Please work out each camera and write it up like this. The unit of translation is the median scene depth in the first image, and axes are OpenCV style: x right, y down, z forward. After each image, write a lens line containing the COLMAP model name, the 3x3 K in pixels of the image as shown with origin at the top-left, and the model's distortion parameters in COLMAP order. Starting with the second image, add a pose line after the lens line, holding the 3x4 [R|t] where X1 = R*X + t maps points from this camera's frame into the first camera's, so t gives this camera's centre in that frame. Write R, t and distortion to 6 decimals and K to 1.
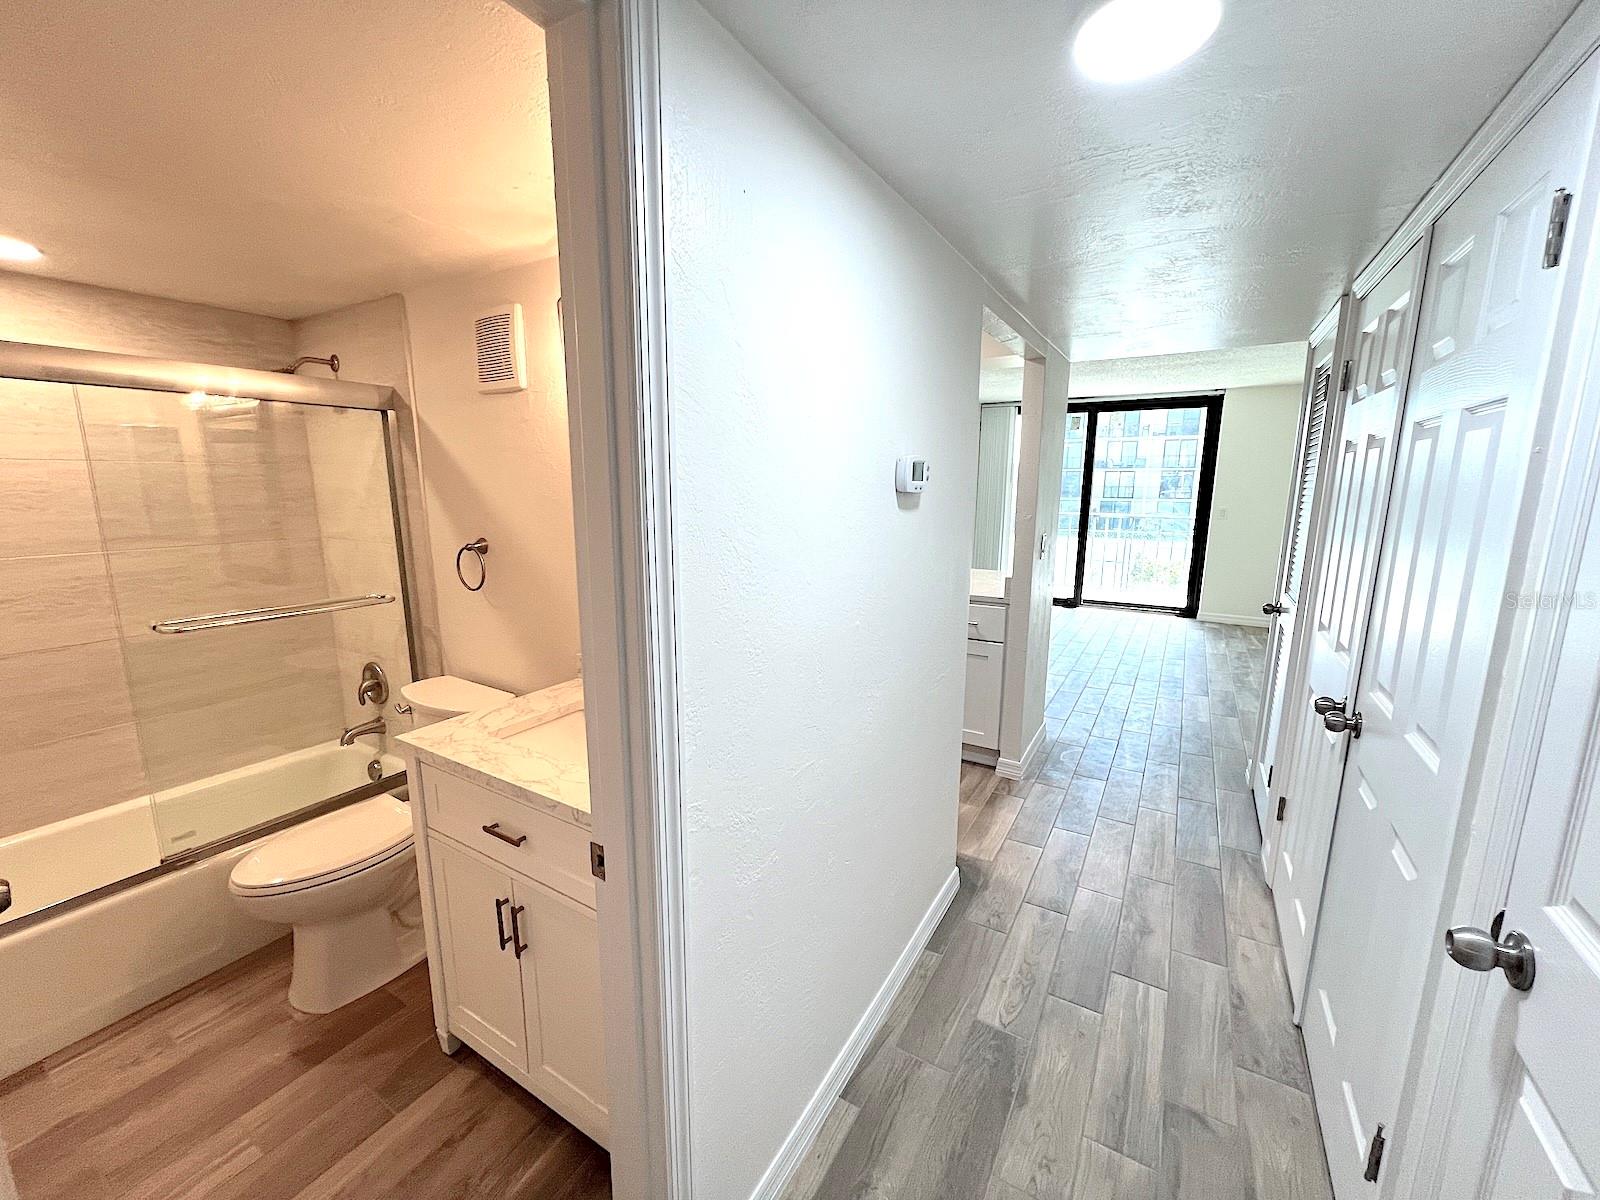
lens RADIAL K [[642.8, 0, 797.6], [0, 642.8, 600.0], [0, 0, 1]] dist [-0.002825, 0.000744]
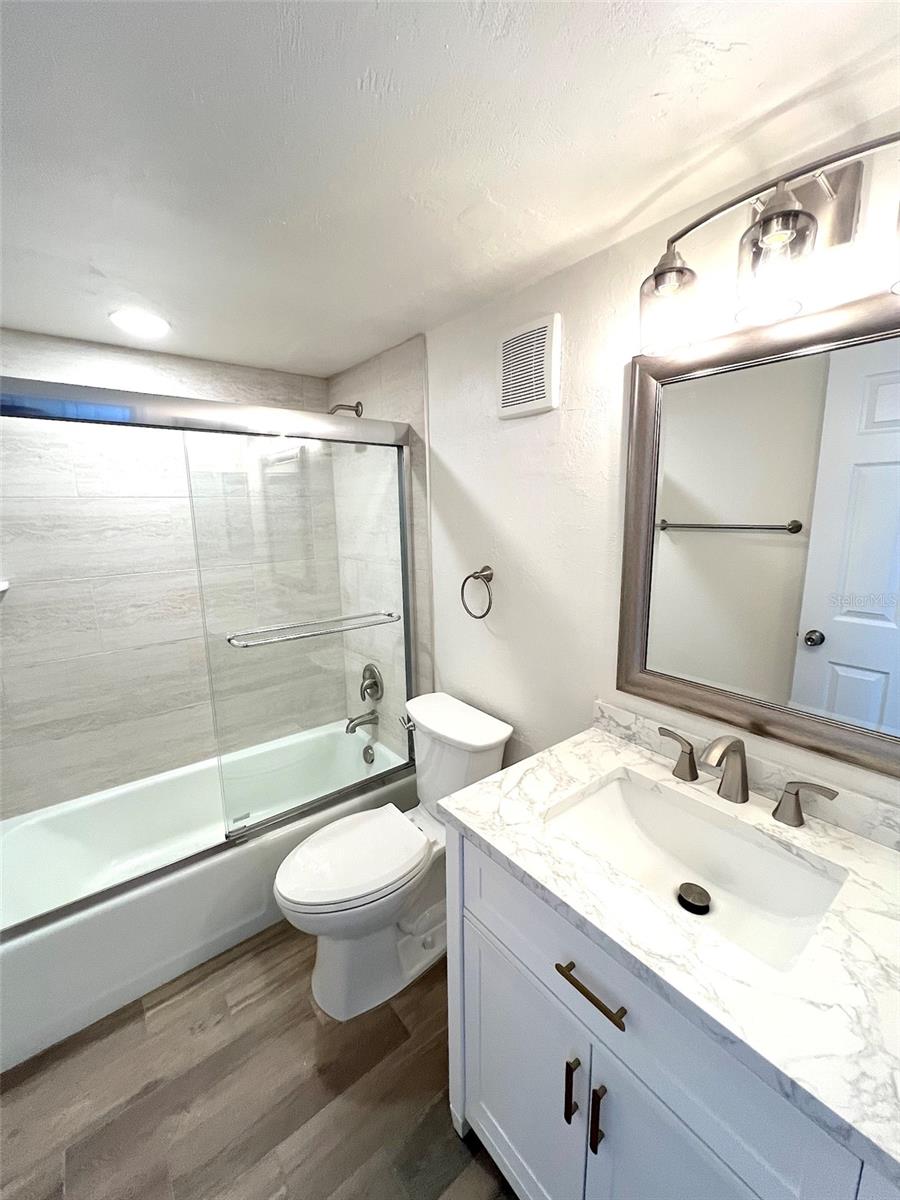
lens RADIAL K [[482.1, 0, 450.9], [0, 482.1, 597.4], [0, 0, 1]] dist [-0.002825, 0.000744]
pose [[0.937625, 0.048528, -0.344245, -0.269293], [-0.046385, 0.998819, 0.014464, -0.053764], [0.344540, 0.002406, 0.938768, 0.260386]]
